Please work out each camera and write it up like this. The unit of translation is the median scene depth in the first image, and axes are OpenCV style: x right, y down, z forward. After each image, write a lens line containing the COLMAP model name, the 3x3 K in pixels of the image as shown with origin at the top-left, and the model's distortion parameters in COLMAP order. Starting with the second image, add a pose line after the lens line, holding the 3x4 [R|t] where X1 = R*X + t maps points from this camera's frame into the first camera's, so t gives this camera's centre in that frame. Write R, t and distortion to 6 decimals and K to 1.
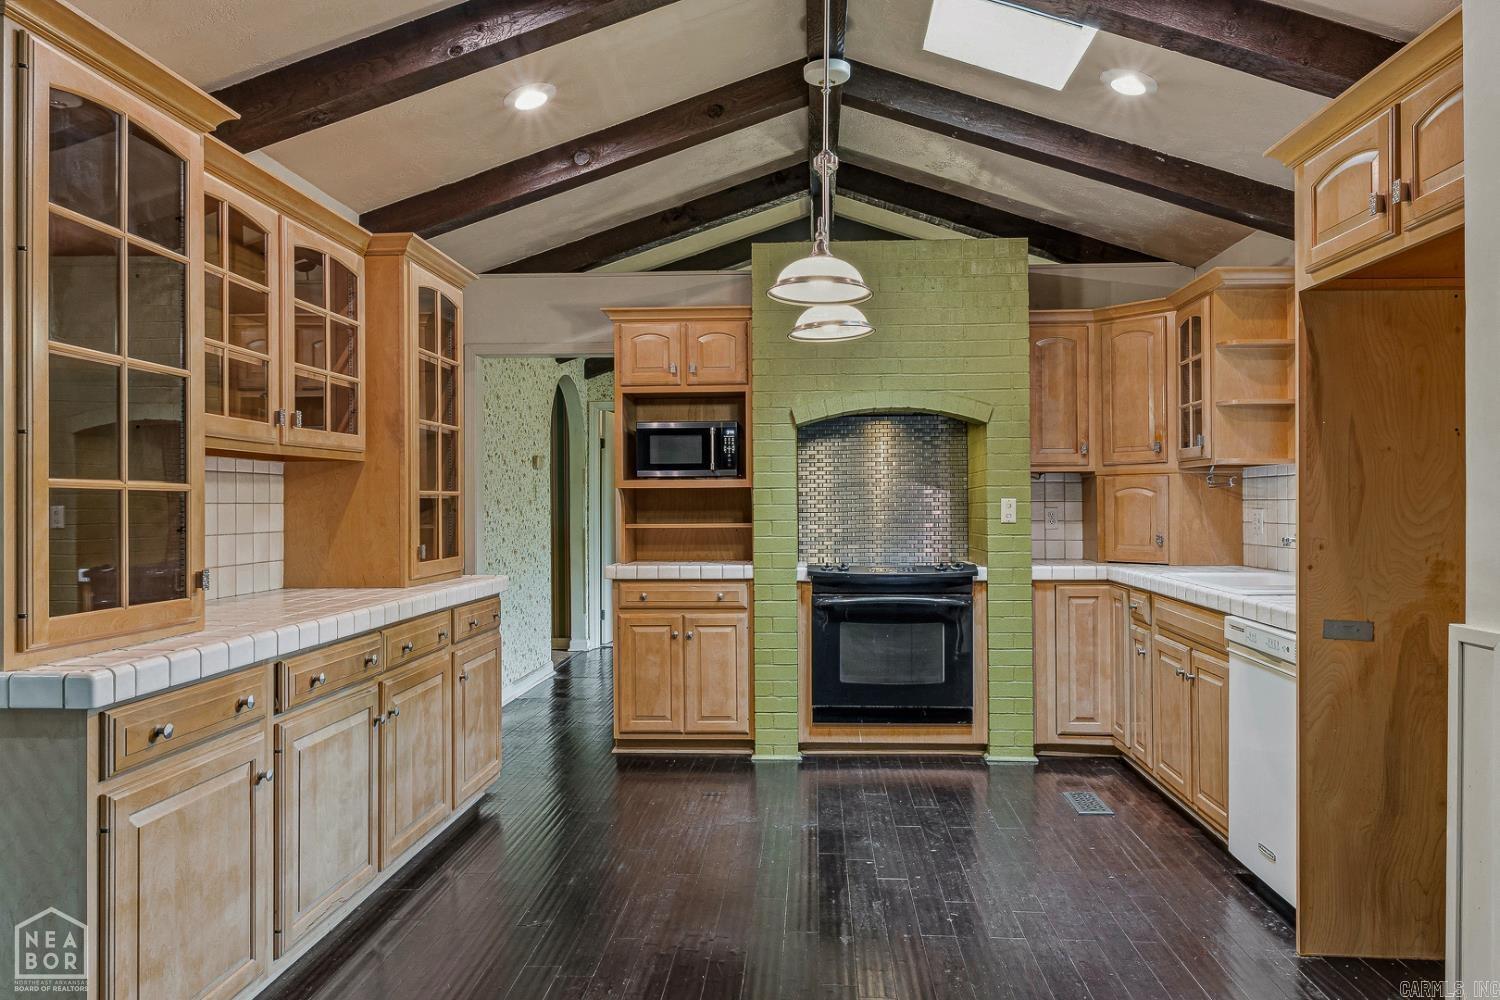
lens RADIAL K [[1025.2, 0, 751.3], [0, 1025.2, 500.5], [0, 0, 1]] dist [0.000841, -0.004861]
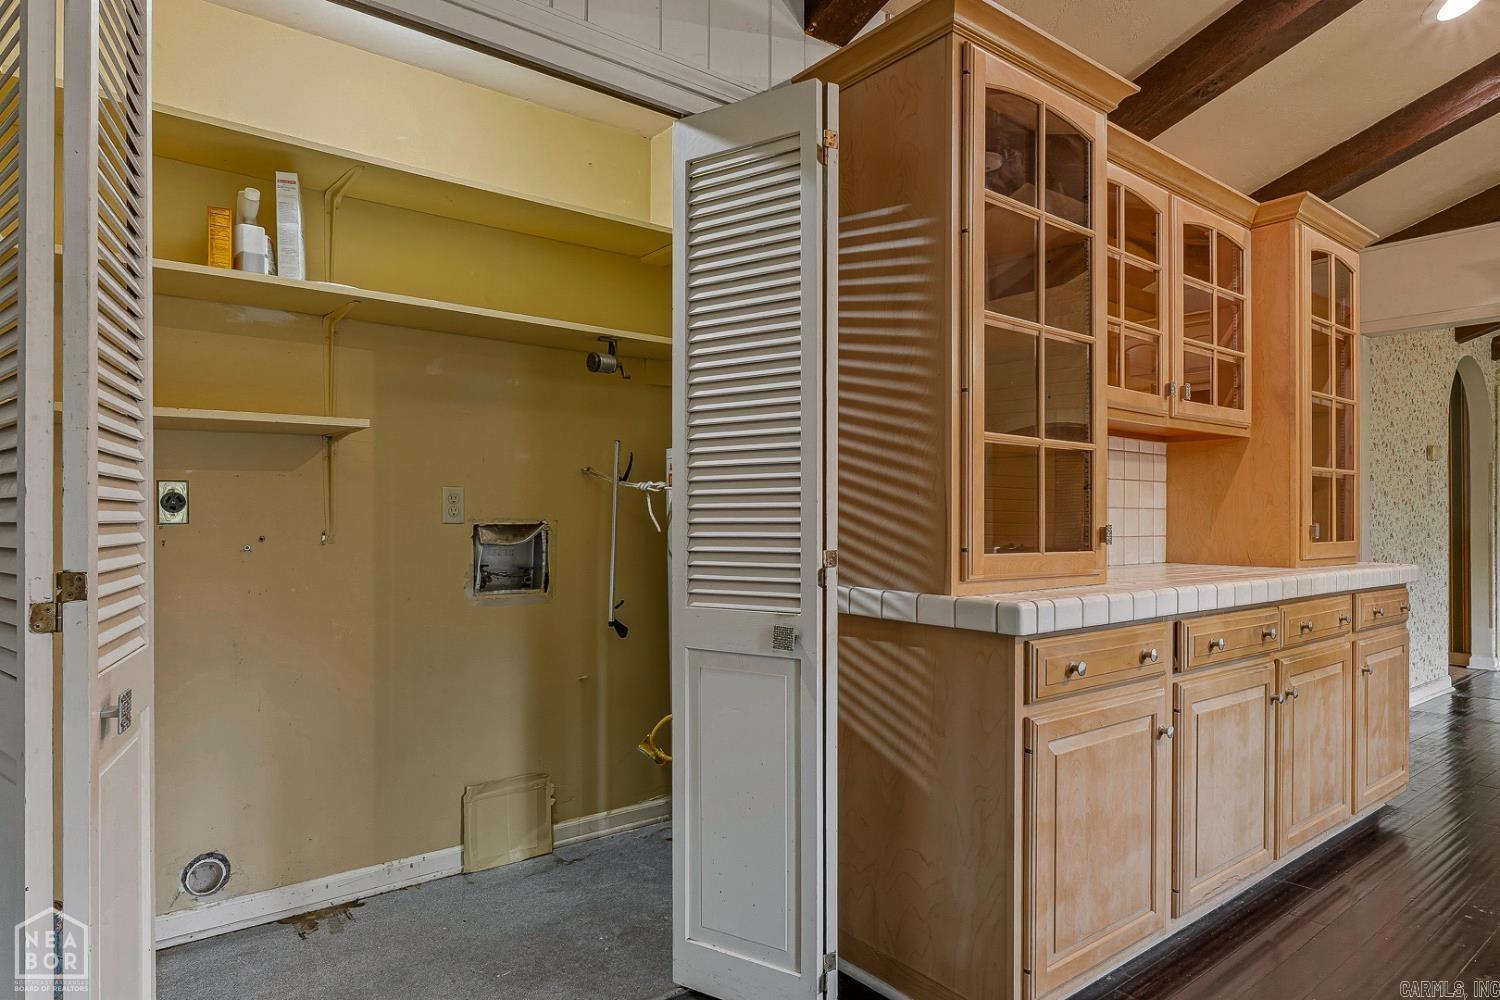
lens RADIAL K [[879.7, 0, 753.0], [0, 879.7, 507.7], [0, 0, 1]] dist [-0.002379, -0.003144]
pose [[0.666072, 0.000103, -0.745887, -0.079403], [-0.003897, 0.999987, -0.003343, 0.041685], [0.745877, 0.005133, 0.666064, 0.097789]]
